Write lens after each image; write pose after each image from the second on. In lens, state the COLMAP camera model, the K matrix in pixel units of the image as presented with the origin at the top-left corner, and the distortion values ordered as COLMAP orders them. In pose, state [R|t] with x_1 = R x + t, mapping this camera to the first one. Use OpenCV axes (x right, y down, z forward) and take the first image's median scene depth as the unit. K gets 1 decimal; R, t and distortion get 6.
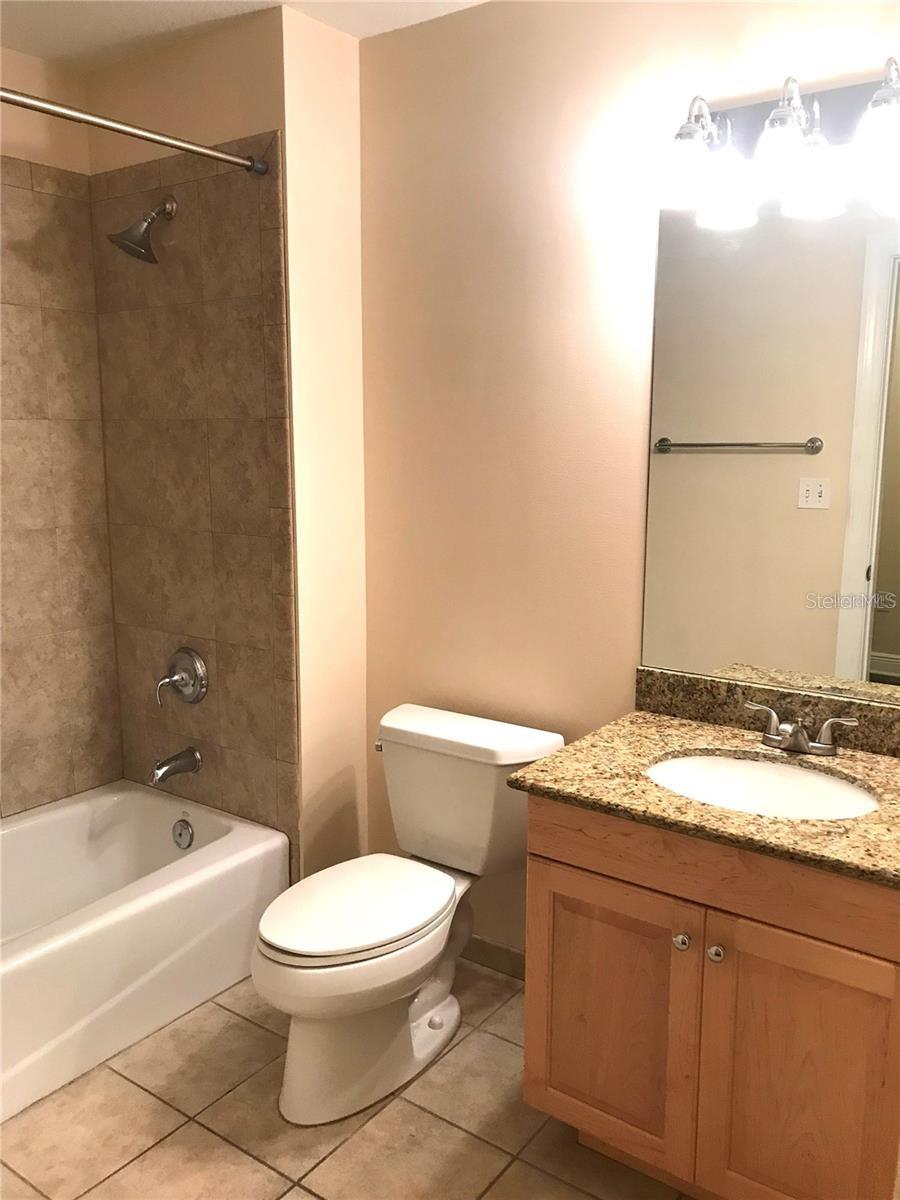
lens RADIAL K [[984.3, 0, 454.3], [0, 984.3, 600.9], [0, 0, 1]] dist [0.045622, -0.048783]
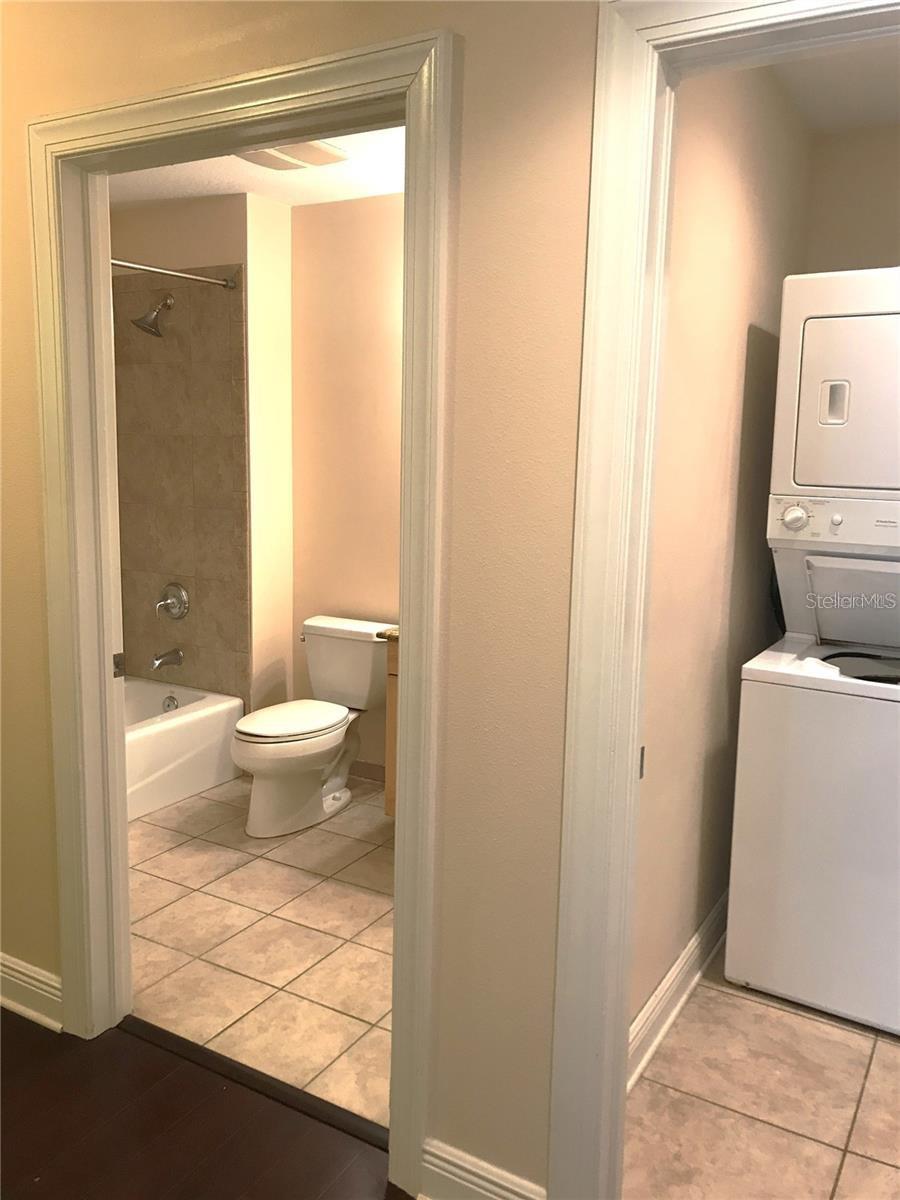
lens RADIAL K [[984.3, 0, 446.8], [0, 984.3, 597.9], [0, 0, 1]] dist [0.045622, -0.048783]
pose [[0.995822, 0.003245, 0.091256, 0.012928], [-0.002227, 0.999934, -0.011248, 0.098701], [-0.091287, 0.010998, 0.995764, -0.647047]]
